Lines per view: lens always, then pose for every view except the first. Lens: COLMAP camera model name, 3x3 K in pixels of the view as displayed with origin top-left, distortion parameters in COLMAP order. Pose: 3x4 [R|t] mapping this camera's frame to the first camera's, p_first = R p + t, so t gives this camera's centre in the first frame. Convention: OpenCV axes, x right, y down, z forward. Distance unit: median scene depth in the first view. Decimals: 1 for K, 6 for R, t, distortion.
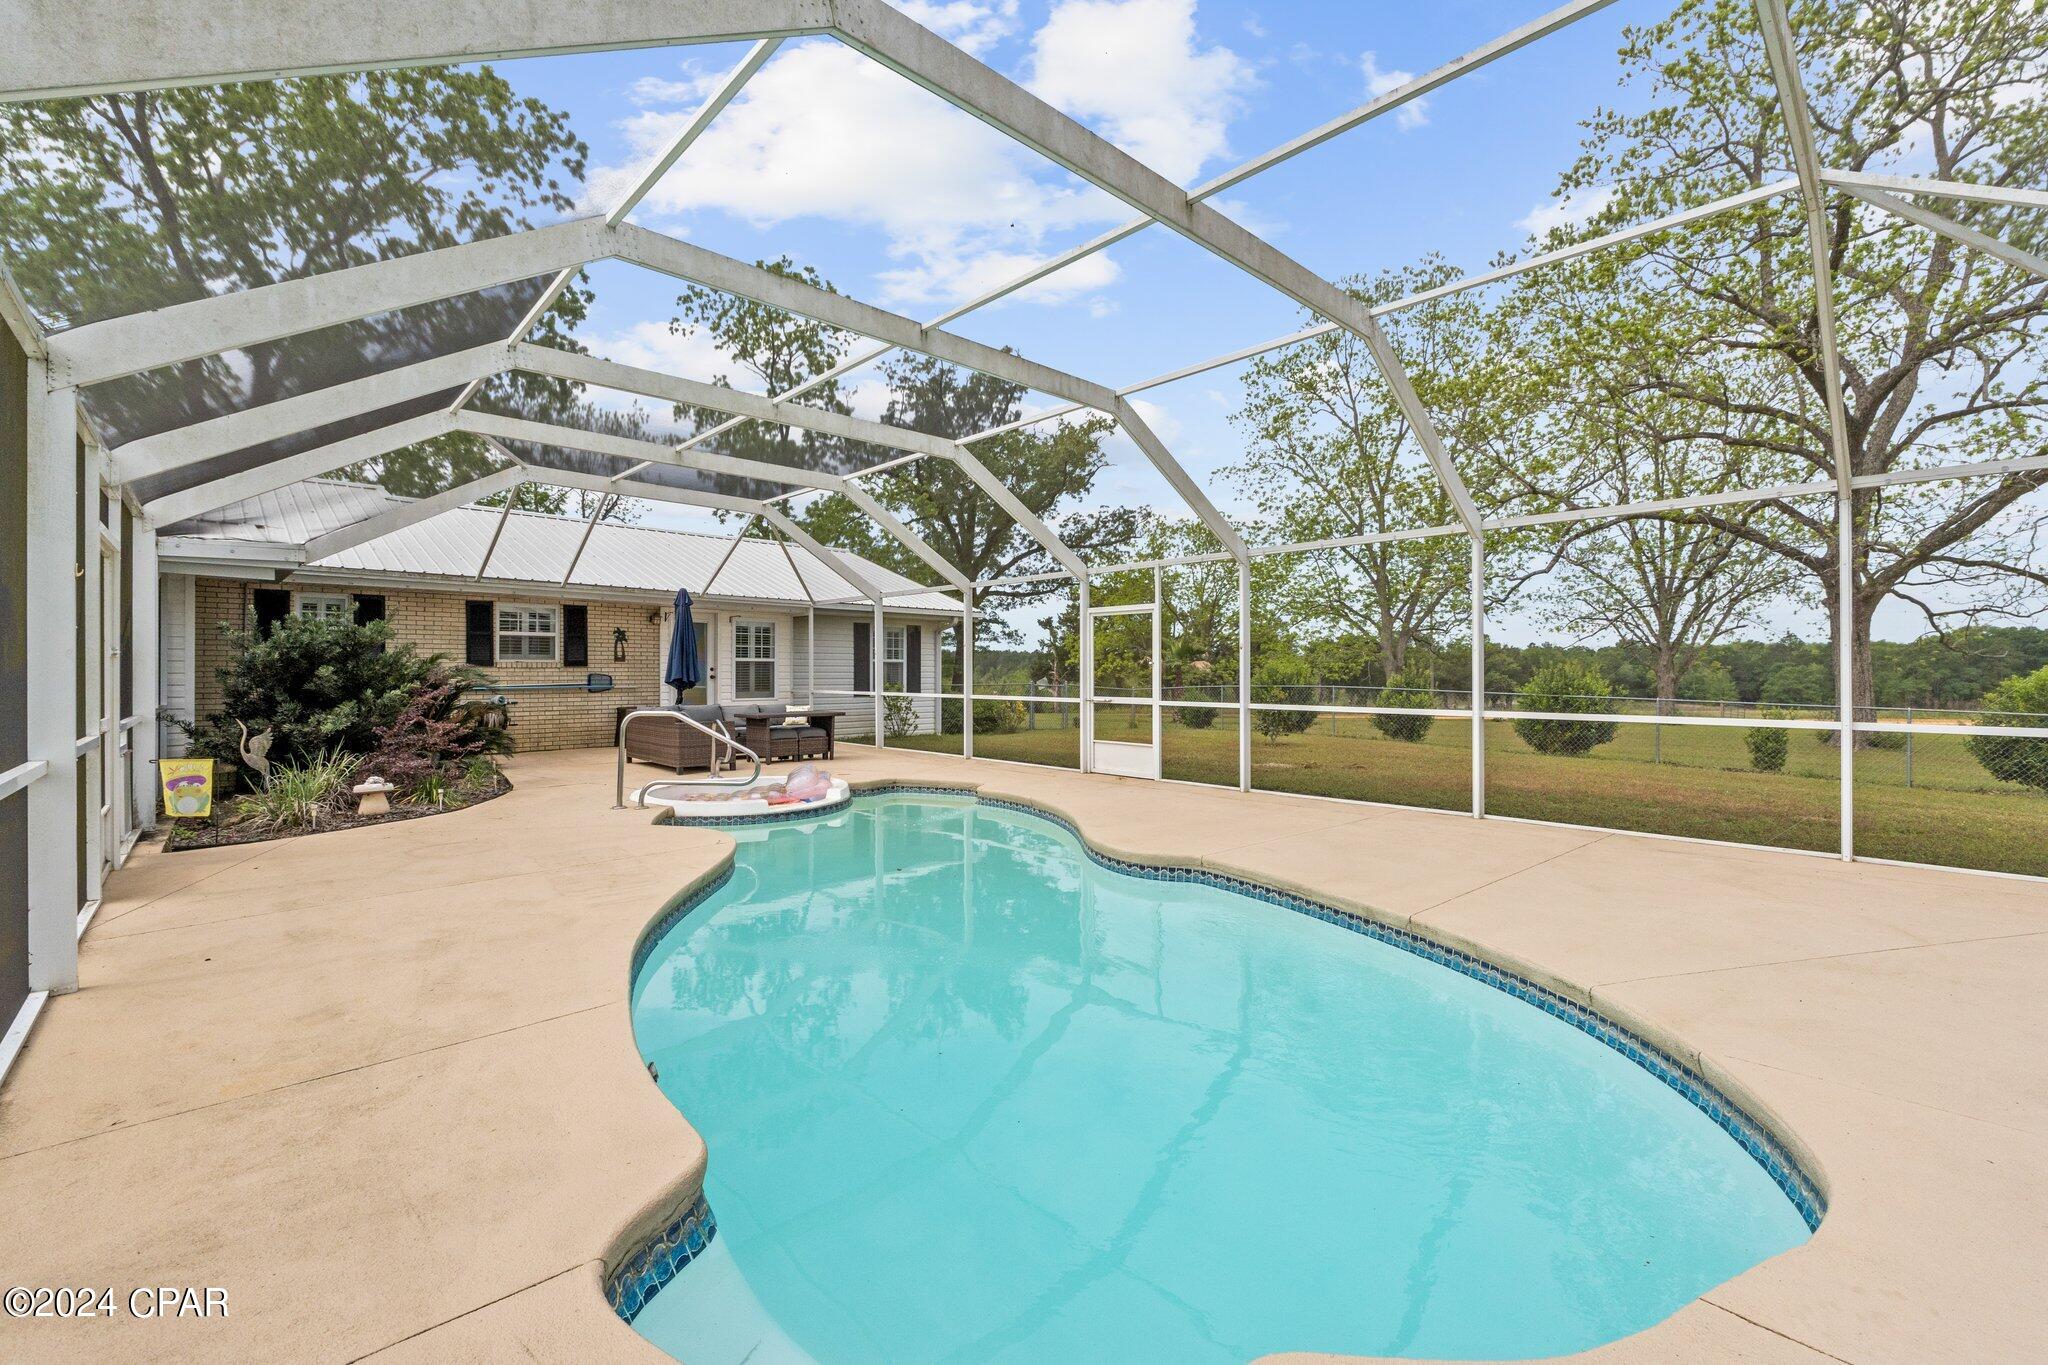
lens RADIAL K [[869.7, 0, 1035.7], [0, 869.7, 666.9], [0, 0, 1]] dist [-0.003808, -0.000672]
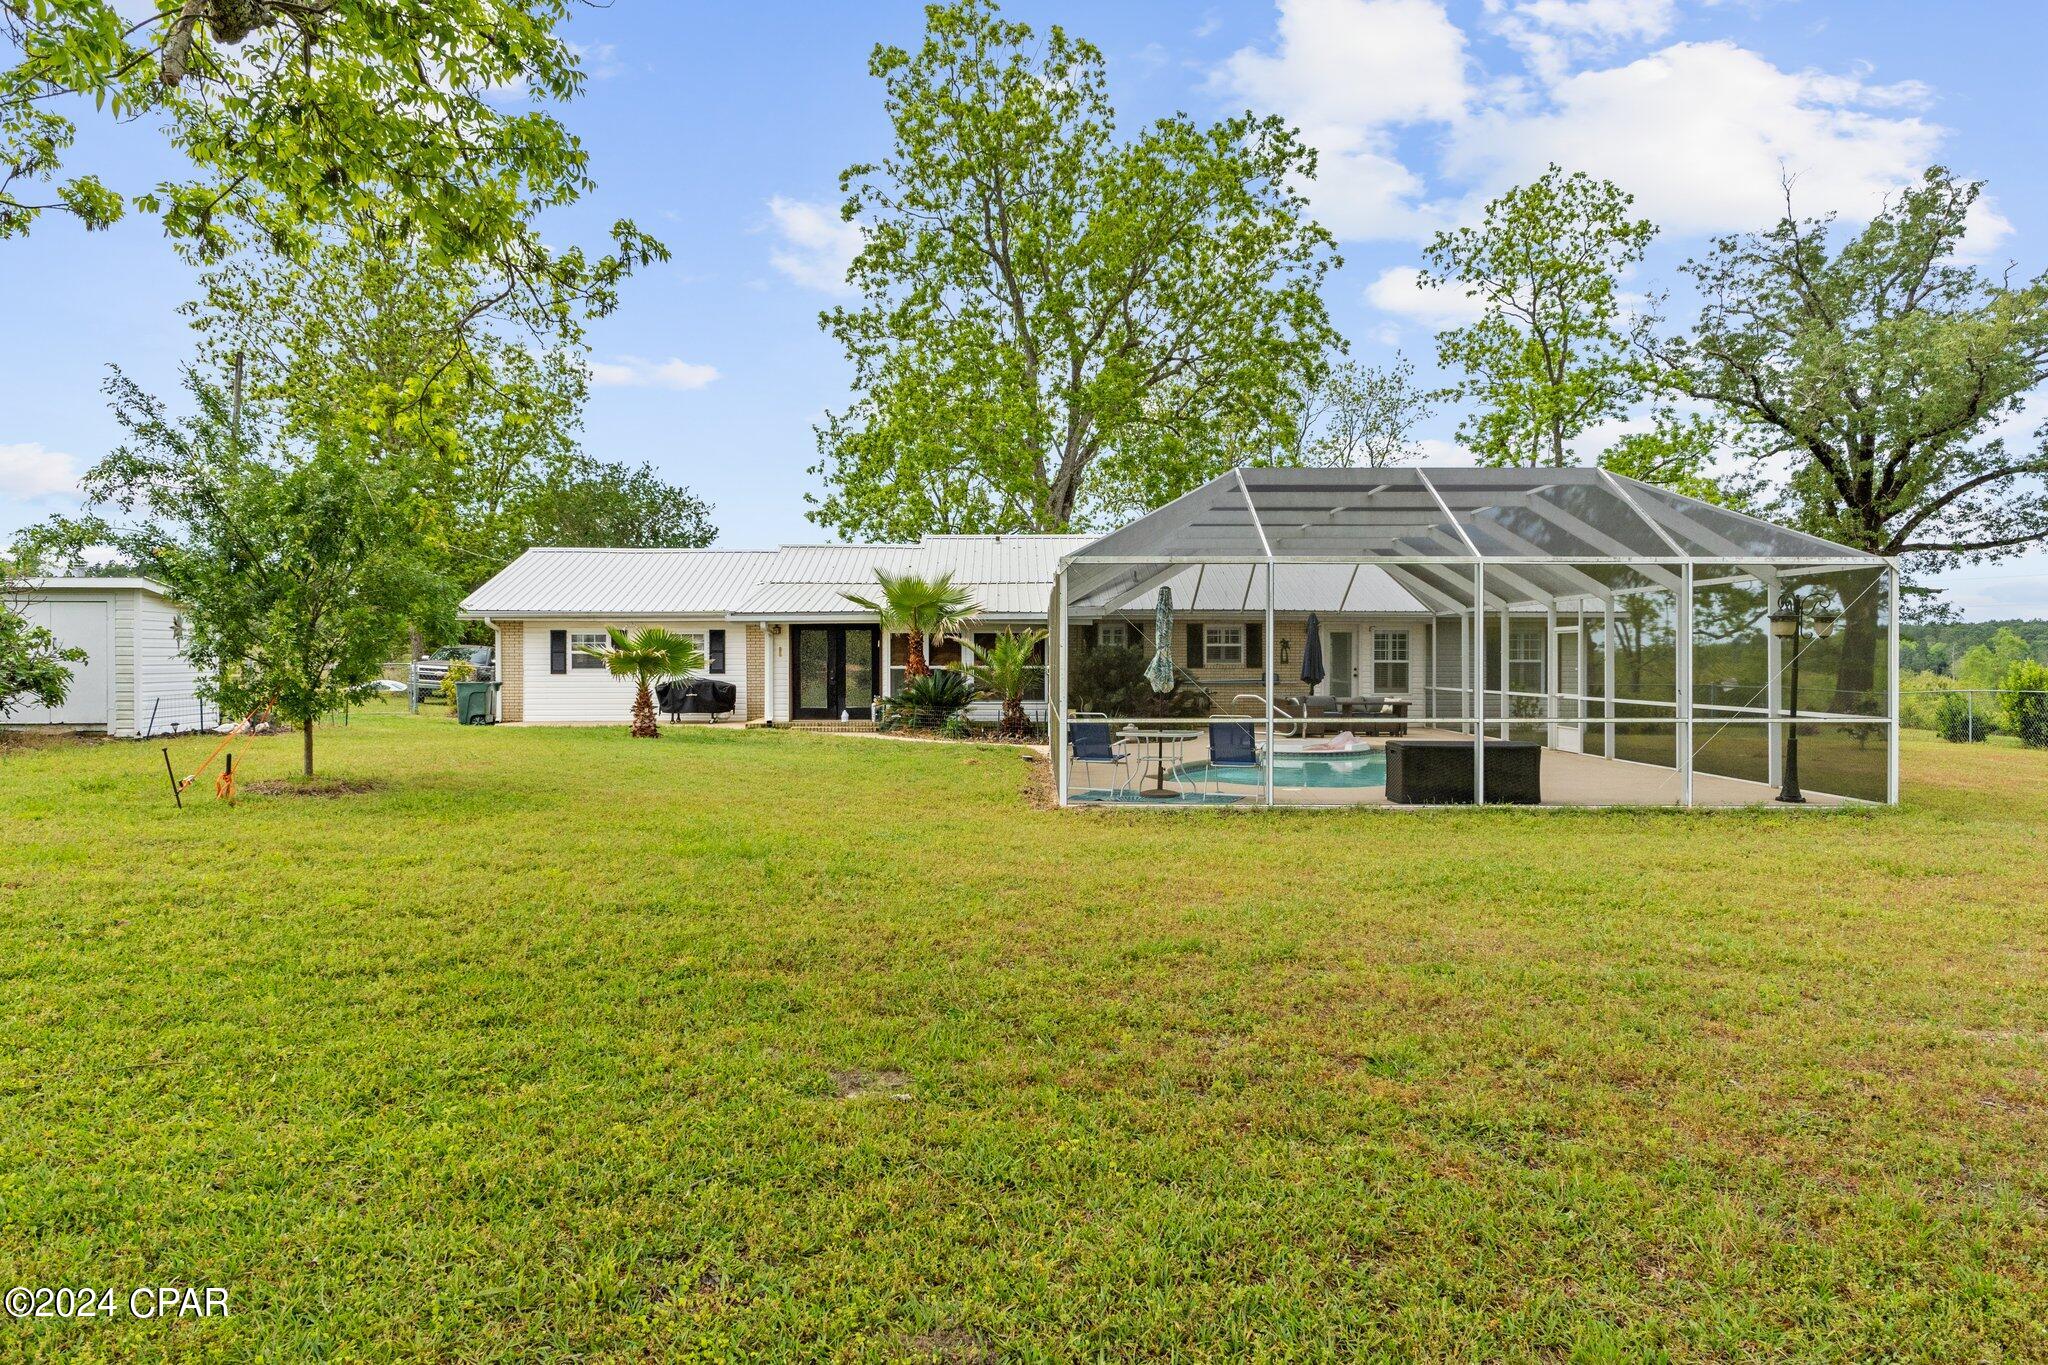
lens RADIAL K [[1424.4, 0, 1017.0], [0, 1424.4, 673.1], [0, 0, 1]] dist [-0.005819, 0.000067]
pose [[0.722552, 0.005483, -0.691294, 0.771836], [0.003714, 0.999923, 0.011813, -0.019833], [0.691306, -0.011103, 0.722477, -0.908597]]
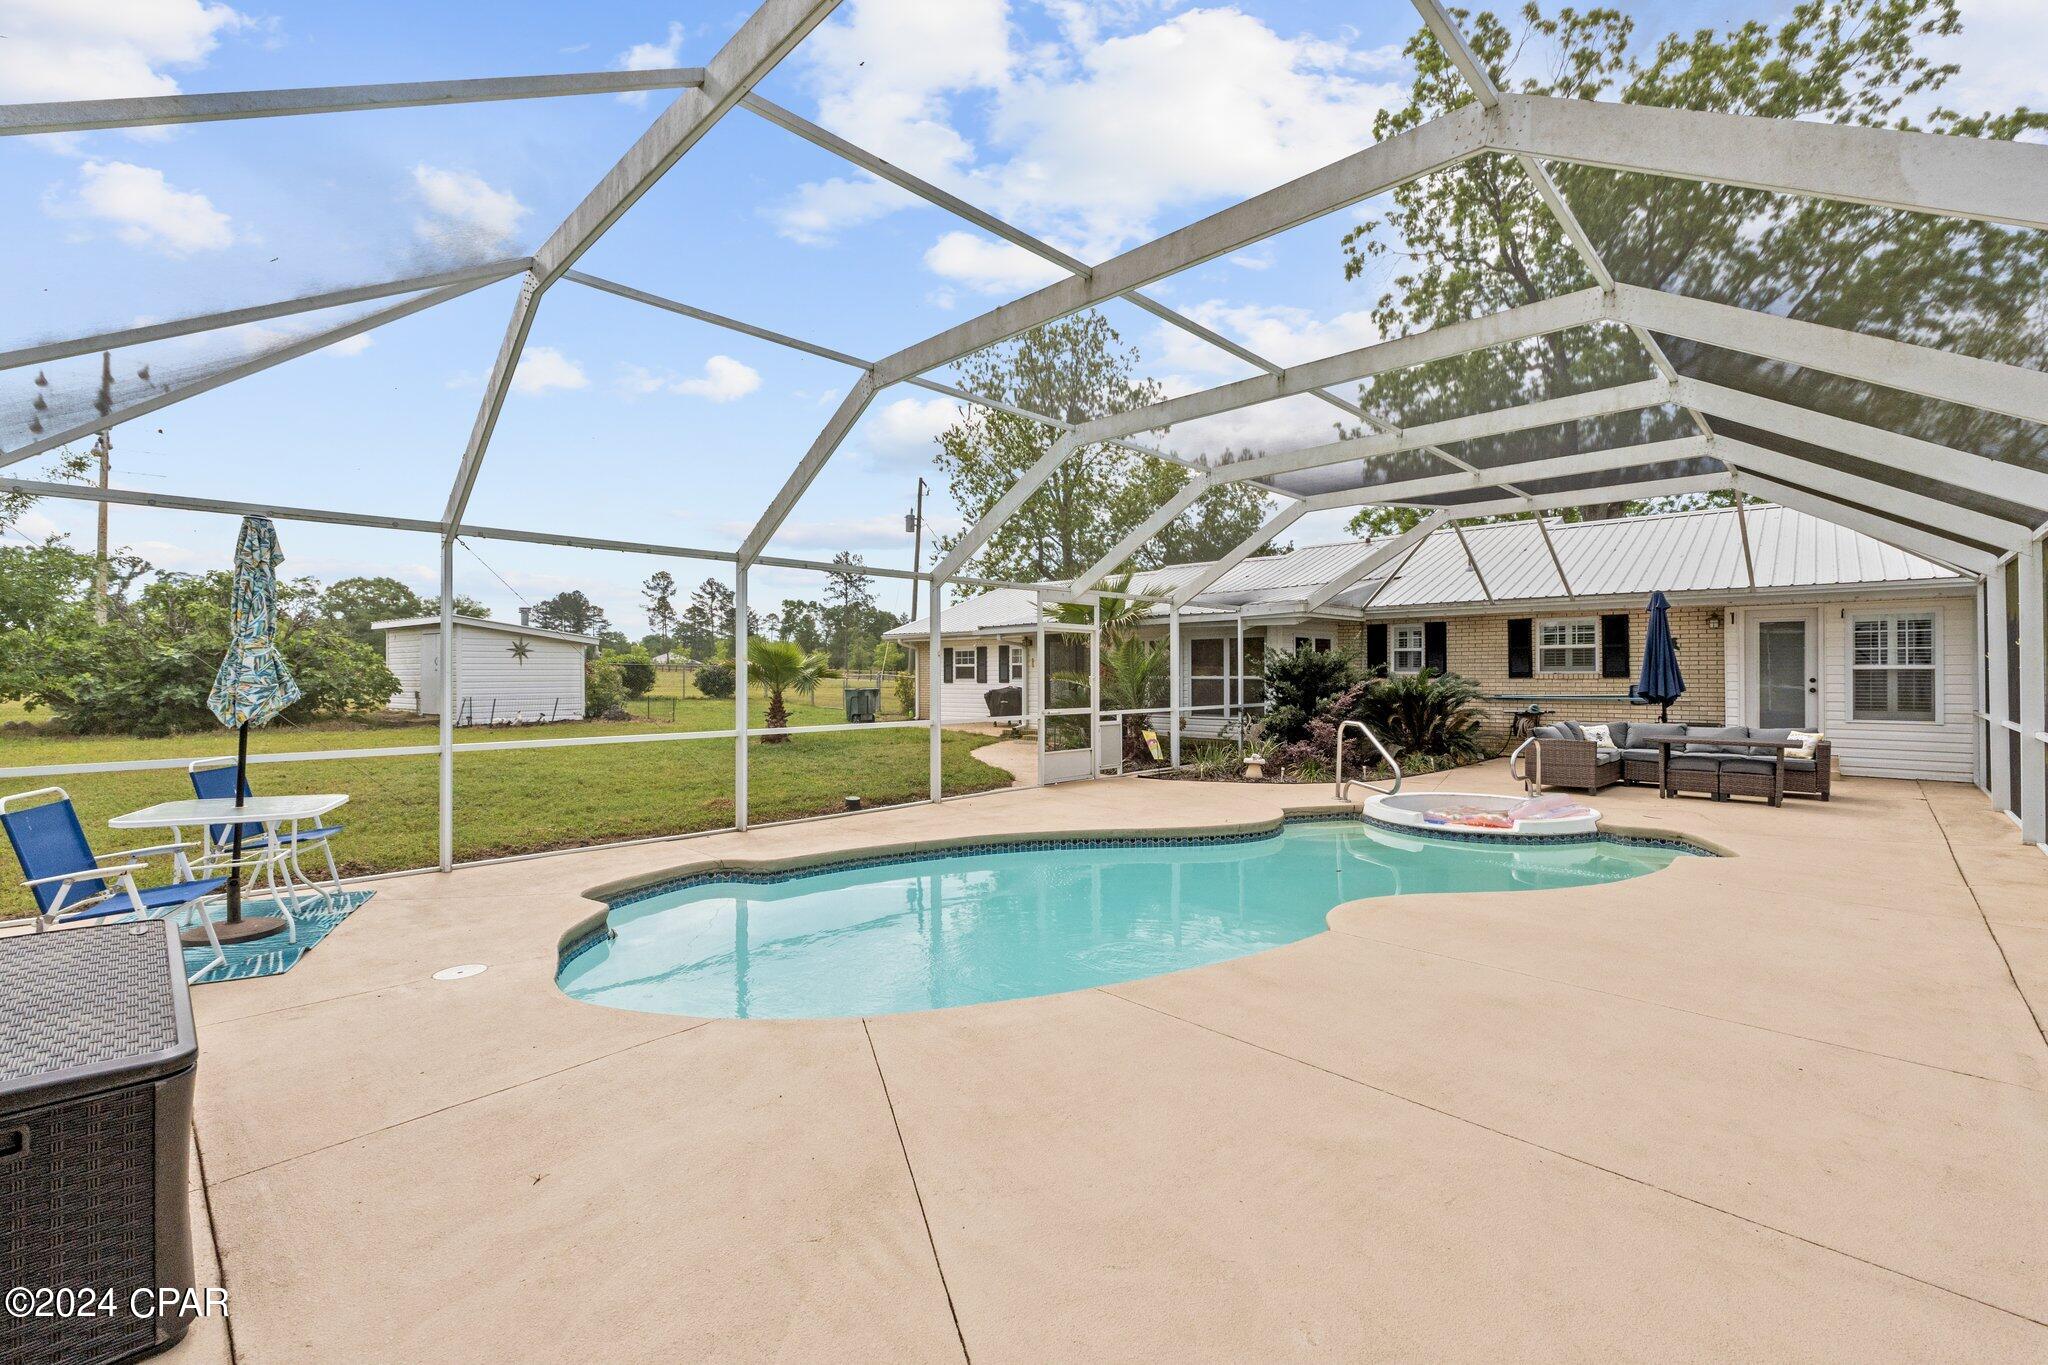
lens RADIAL K [[869.7, 0, 1041.8], [0, 869.7, 680.2], [0, 0, 1]] dist [-0.003808, -0.000672]
pose [[0.043657, 0.002530, -0.999043, 0.412674], [0.005635, 0.999980, 0.002778, -0.003931], [0.999031, -0.005751, 0.043642, 0.315704]]
